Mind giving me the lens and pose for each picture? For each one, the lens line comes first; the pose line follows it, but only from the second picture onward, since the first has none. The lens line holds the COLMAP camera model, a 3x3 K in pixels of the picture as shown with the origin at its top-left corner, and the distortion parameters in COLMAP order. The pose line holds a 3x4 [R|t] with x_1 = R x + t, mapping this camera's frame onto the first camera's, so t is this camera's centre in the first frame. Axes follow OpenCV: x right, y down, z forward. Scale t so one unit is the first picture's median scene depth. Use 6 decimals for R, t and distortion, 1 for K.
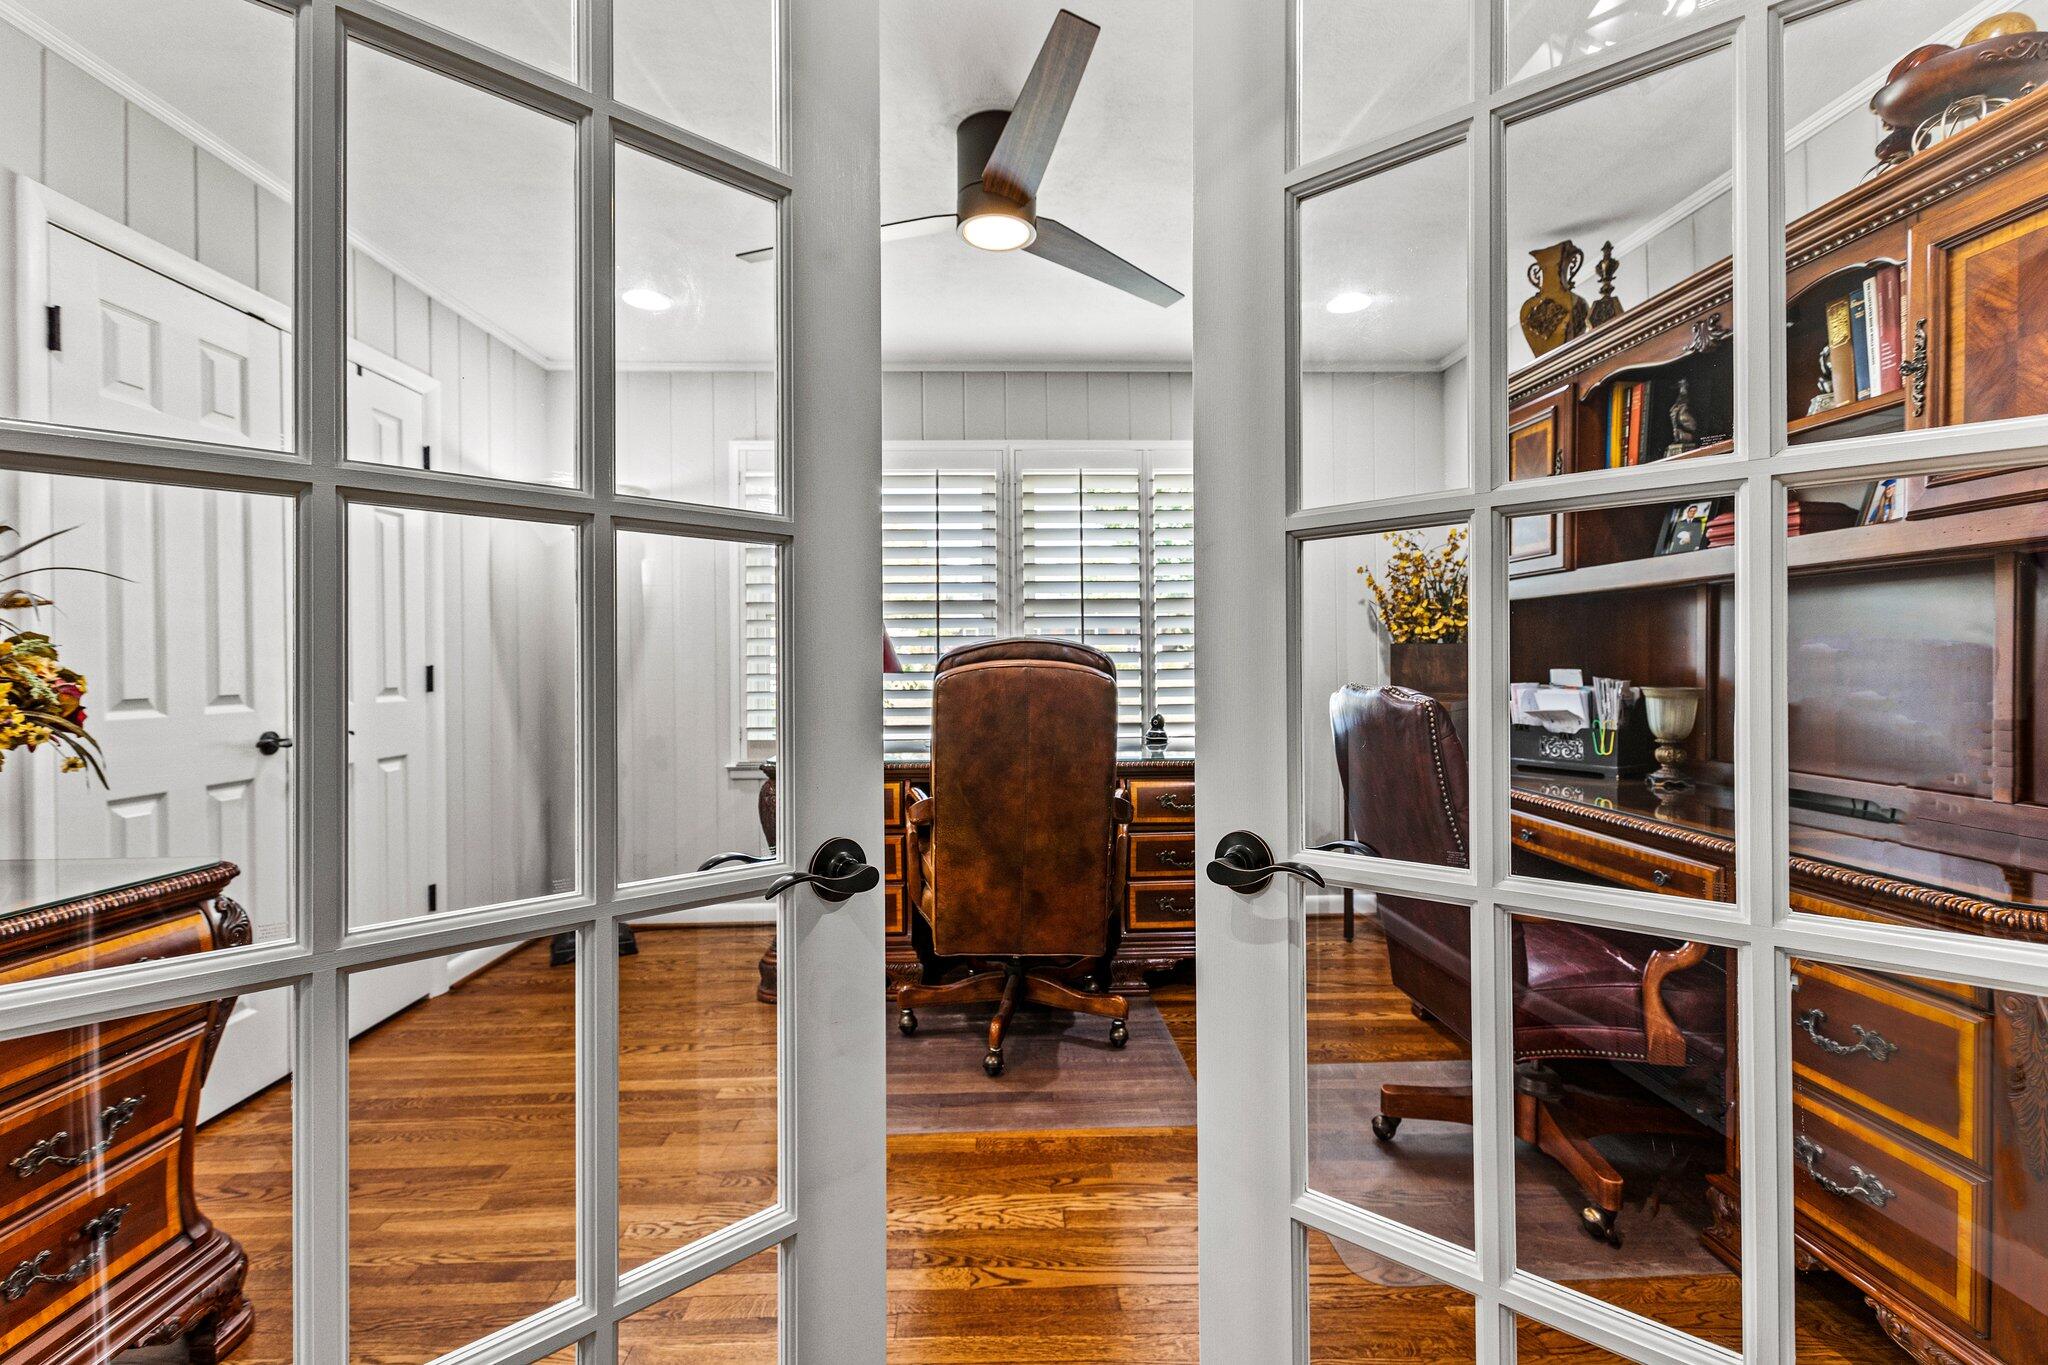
lens RADIAL K [[918.3, 0, 1015.6], [0, 918.3, 671.7], [0, 0, 1]] dist [0.009006, -0.002451]
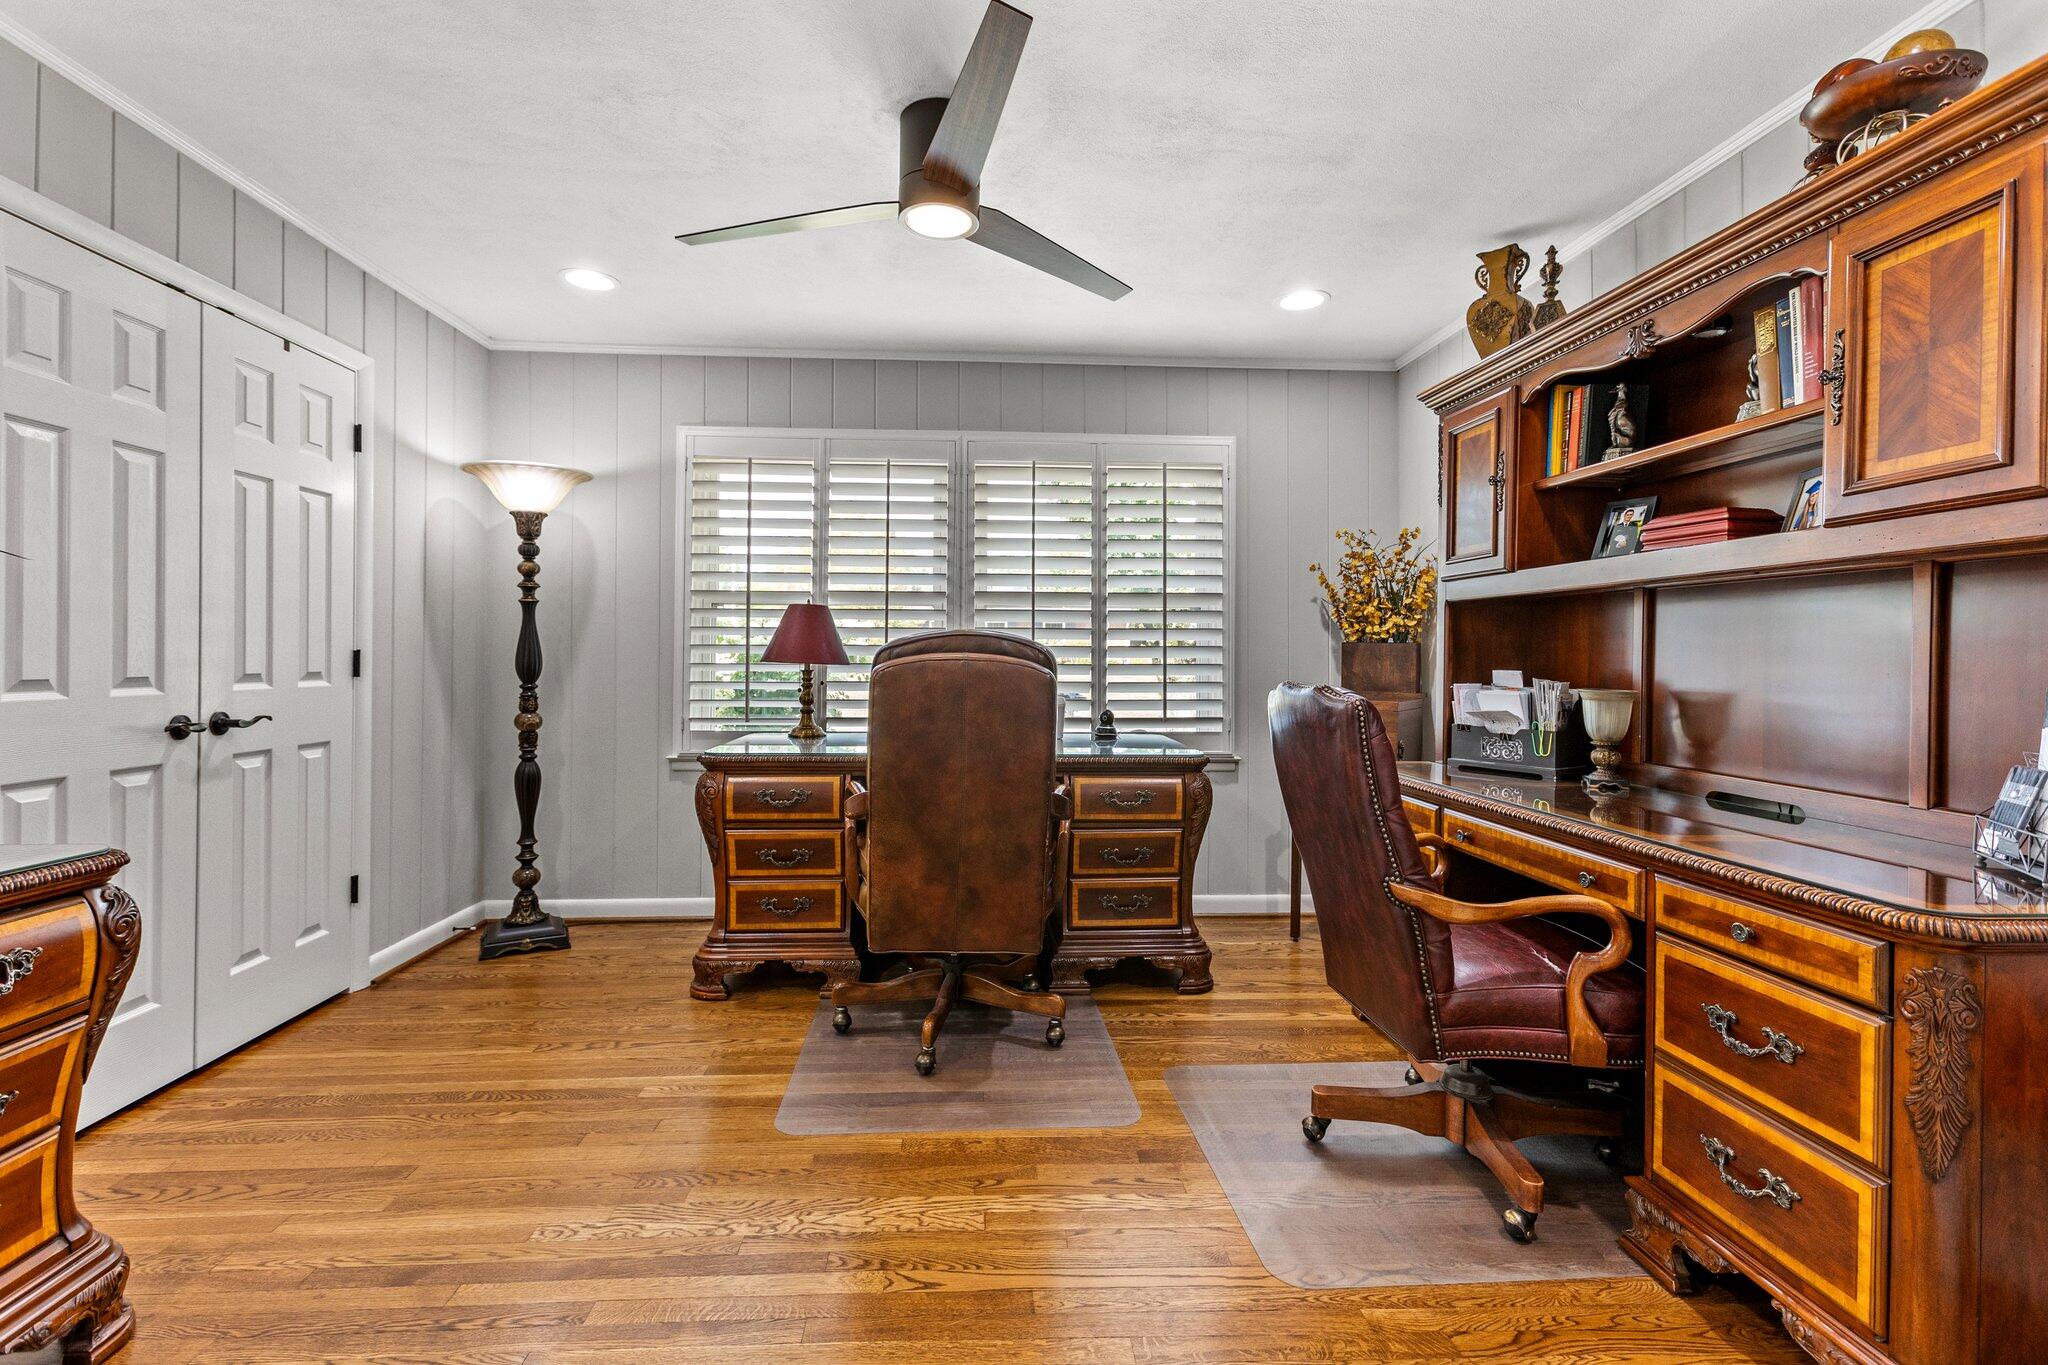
lens RADIAL K [[918.3, 0, 1195.0], [0, 918.3, 663.3], [0, 0, 1]] dist [0.009006, -0.002451]
pose [[0.999673, 0.014464, 0.021077, 0.244705], [-0.014345, 0.999880, -0.005807, 0.000417], [-0.021159, 0.005503, 0.999761, 0.007082]]
